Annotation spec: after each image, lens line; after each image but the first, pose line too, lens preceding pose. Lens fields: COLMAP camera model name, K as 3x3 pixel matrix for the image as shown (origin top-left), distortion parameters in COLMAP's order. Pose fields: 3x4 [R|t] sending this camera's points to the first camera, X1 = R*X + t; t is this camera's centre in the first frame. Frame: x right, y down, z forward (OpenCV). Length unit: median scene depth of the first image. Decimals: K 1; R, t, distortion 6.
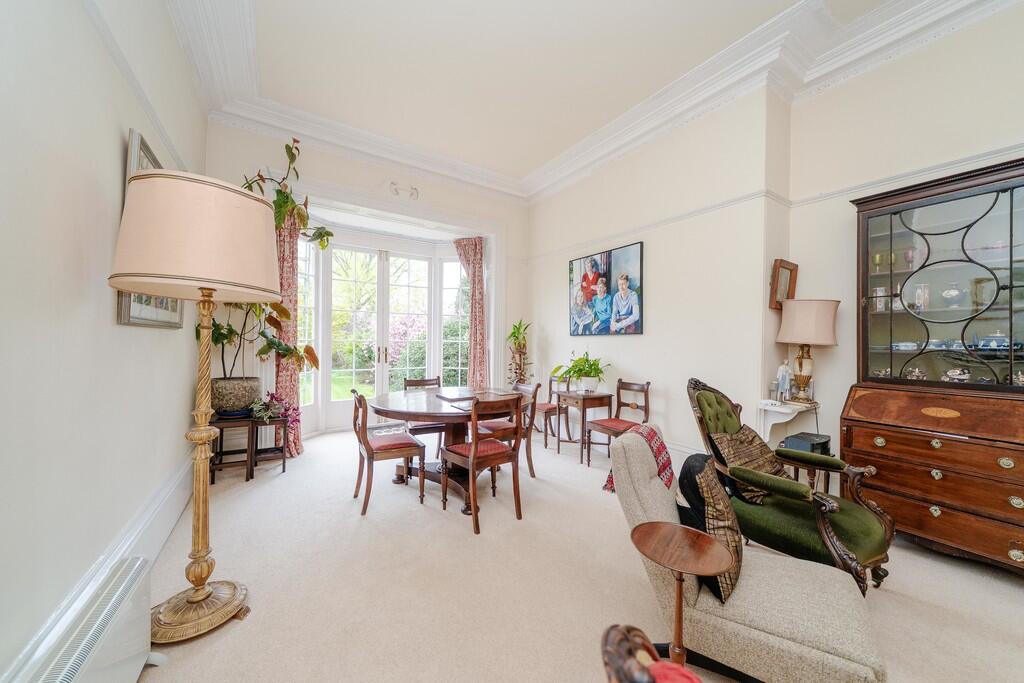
lens RADIAL K [[346.9, 0, 514.7], [0, 346.9, 345.2], [0, 0, 1]] dist [-0.000034, 0.000032]
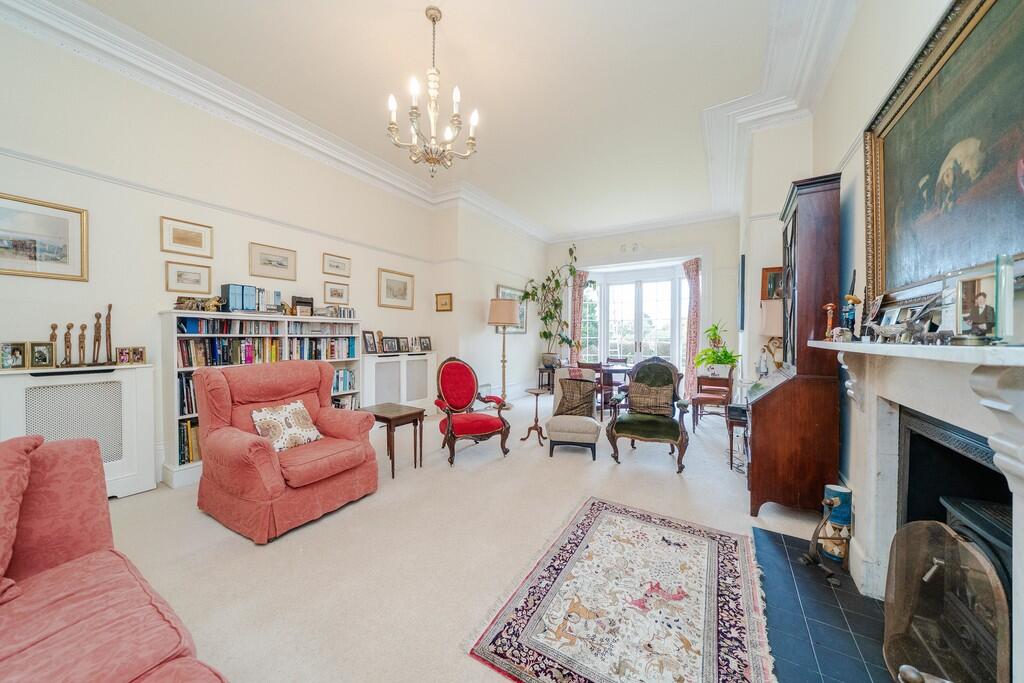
lens RADIAL K [[346.9, 0, 514.7], [0, 346.9, 345.2], [0, 0, 1]] dist [-0.000034, 0.000032]
pose [[0.380776, 0.010974, -0.924602, 1.107118], [-0.010741, 0.999915, 0.007444, 0.019055], [0.924605, 0.007097, 0.380862, -0.158608]]
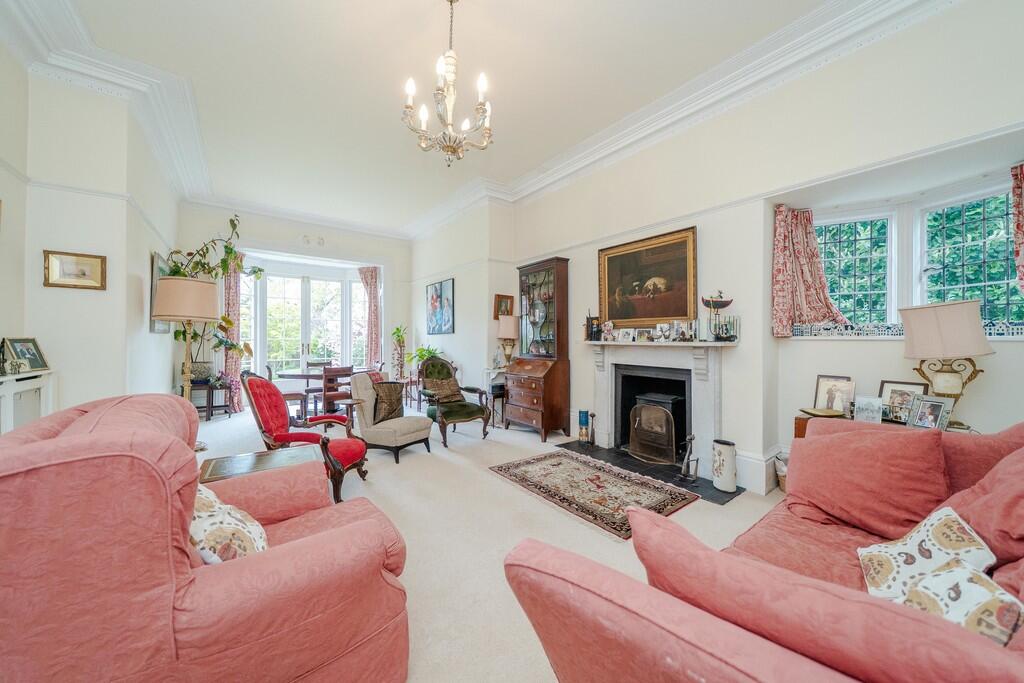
lens RADIAL K [[367.4, 0, 505.2], [0, 367.4, 340.7], [0, 0, 1]] dist [0.035753, -0.000062]
pose [[0.999711, -0.010641, 0.021572, 0.523081], [0.010808, 0.999912, -0.007652, 0.017253], [-0.021488, 0.007883, 0.999738, -0.698505]]
